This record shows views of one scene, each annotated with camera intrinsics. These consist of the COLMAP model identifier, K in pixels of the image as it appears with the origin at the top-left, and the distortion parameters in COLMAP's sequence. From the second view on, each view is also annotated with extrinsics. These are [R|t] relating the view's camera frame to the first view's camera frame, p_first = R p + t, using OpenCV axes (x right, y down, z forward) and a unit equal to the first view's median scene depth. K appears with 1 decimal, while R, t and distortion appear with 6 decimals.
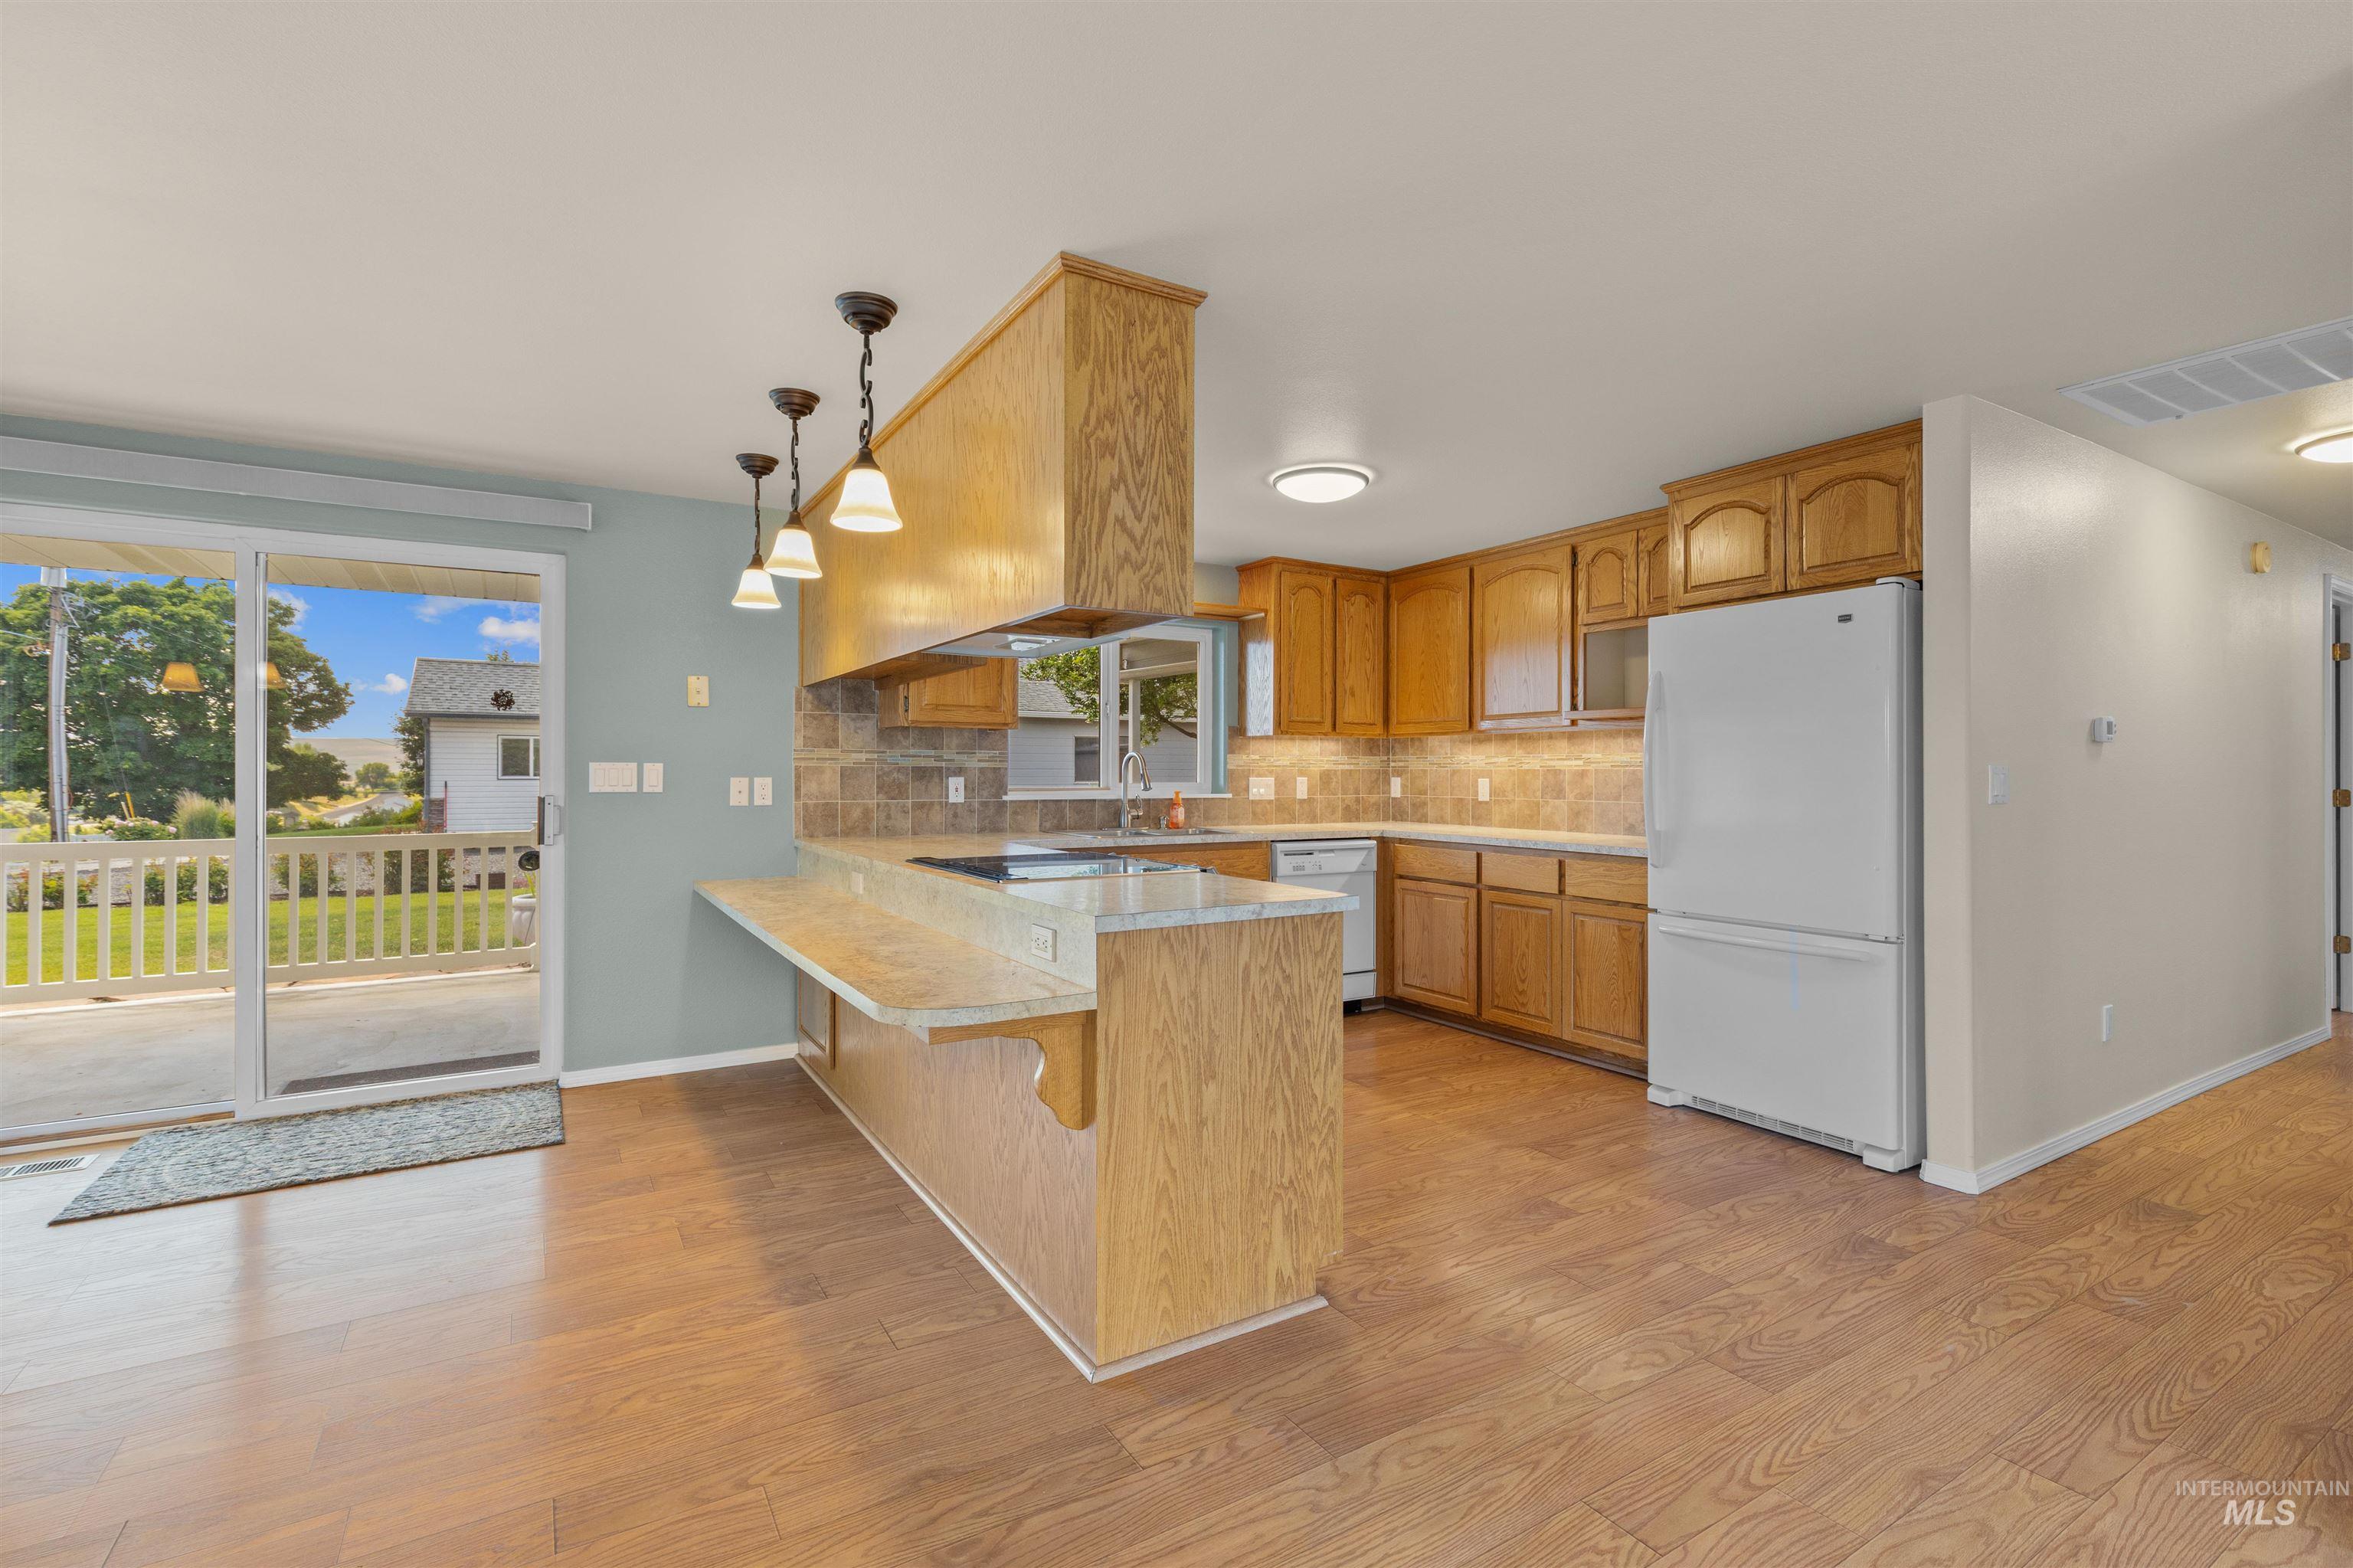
lens RADIAL K [[1054.3, 0, 1177.0], [0, 1054.3, 778.9], [0, 0, 1]] dist [-0.002051, 0.000243]
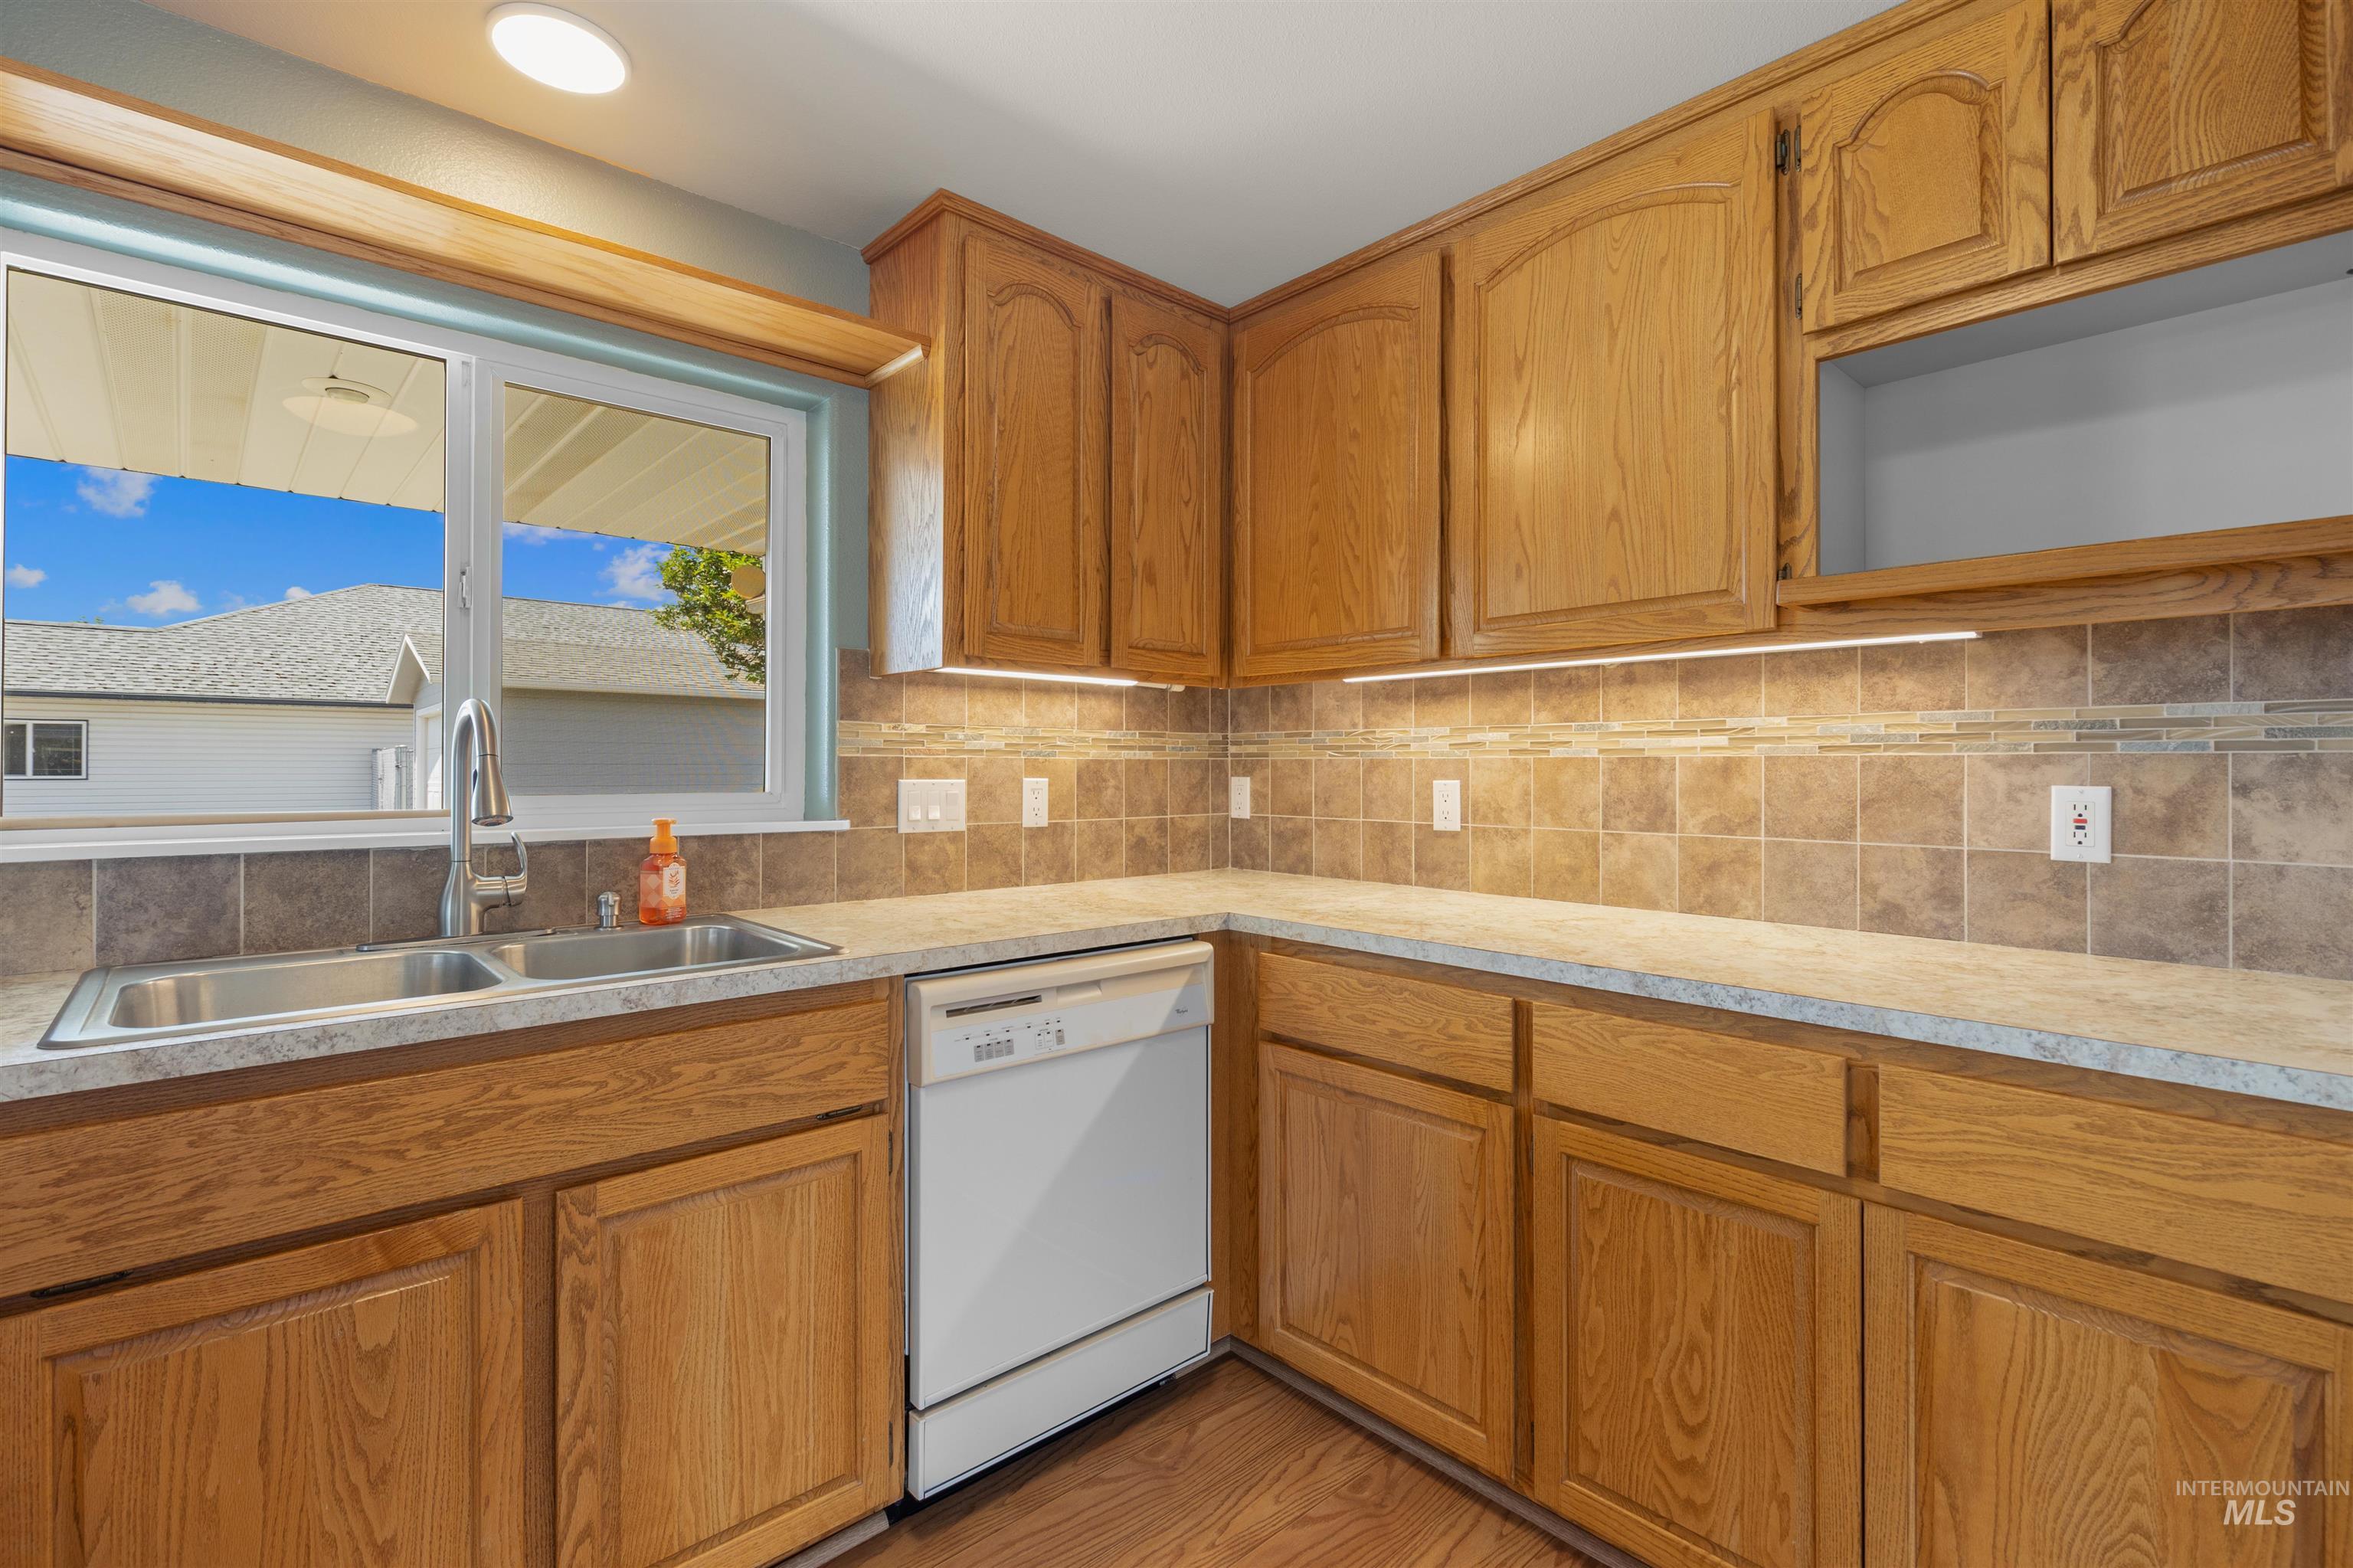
lens RADIAL K [[1062.4, 0, 1178.6], [0, 1062.4, 763.6], [0, 0, 1]] dist [-0.002259, -0.000058]
pose [[0.981734, -0.000426, 0.190259, 0.113147], [0.002413, 0.999945, -0.010211, -0.003197], [-0.190244, 0.010484, 0.981681, 0.681231]]
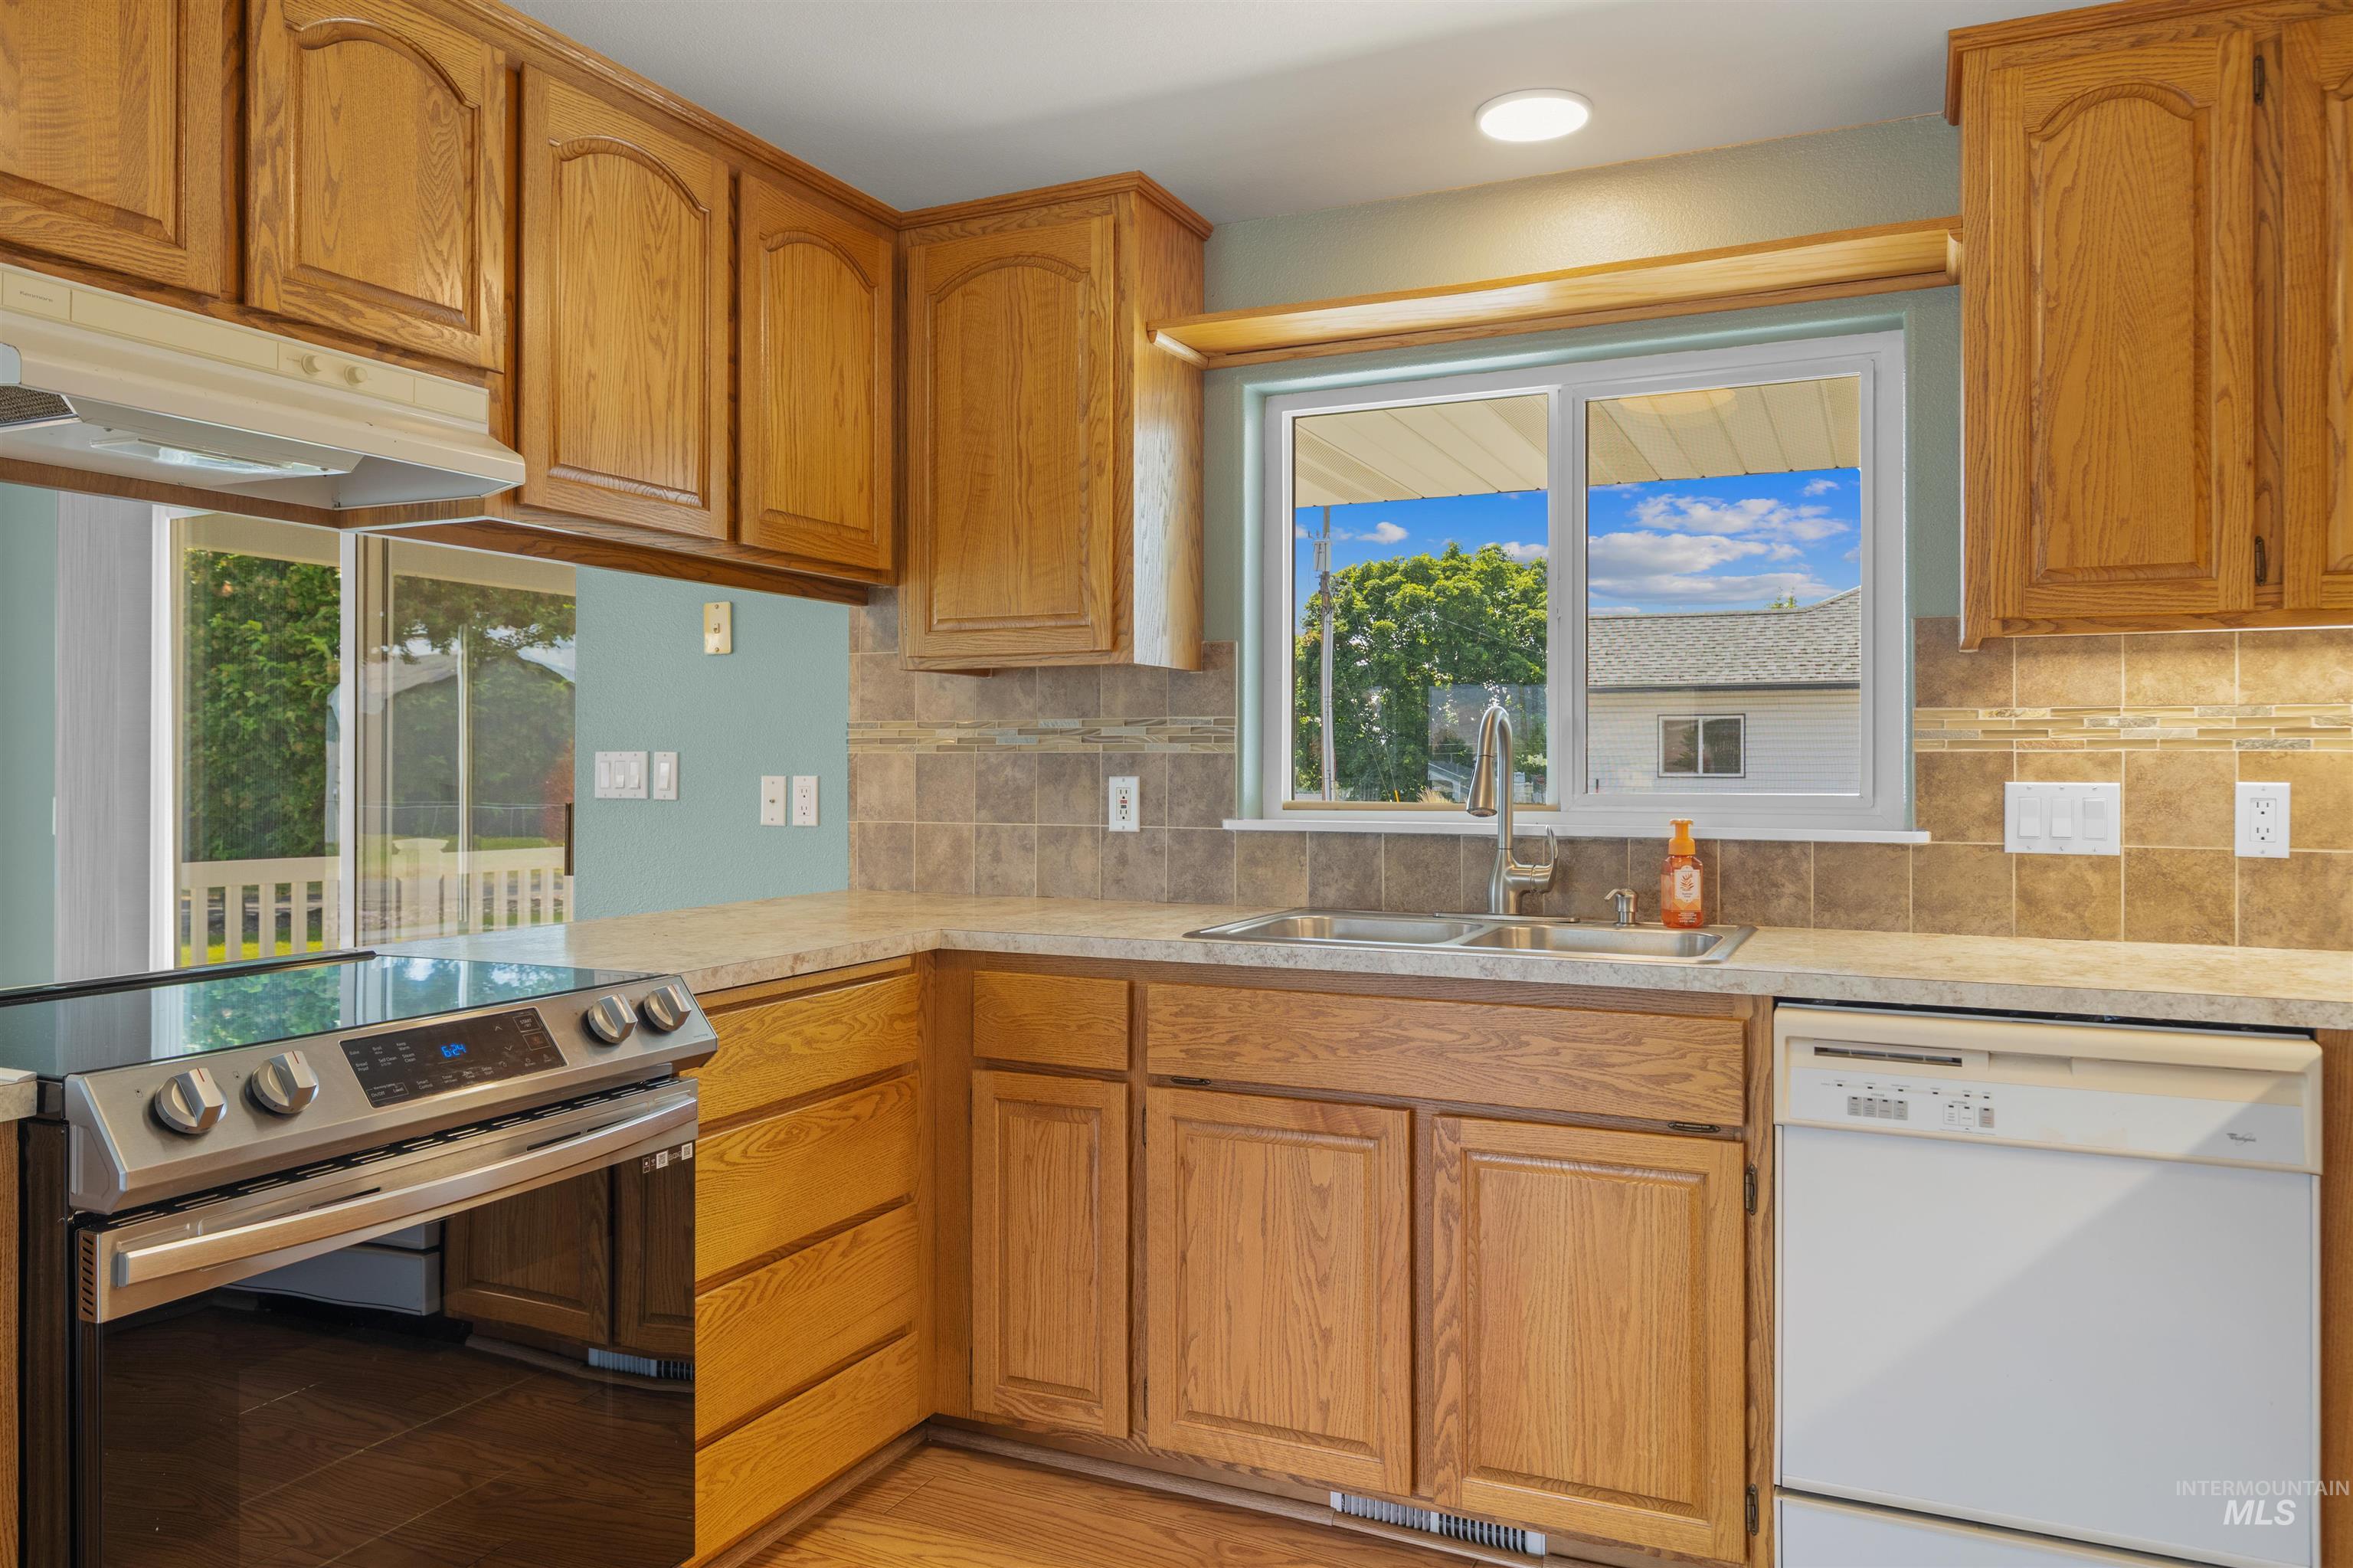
lens RADIAL K [[1600.2, 0, 1185.7], [0, 1600.2, 758.2], [0, 0, 1]] dist [0.000160, -0.006371]
pose [[0.557222, -0.005564, -0.830345, 0.379543], [-0.003858, 0.999949, -0.009290, -0.003087], [0.830355, 0.008380, 0.557172, 0.636202]]
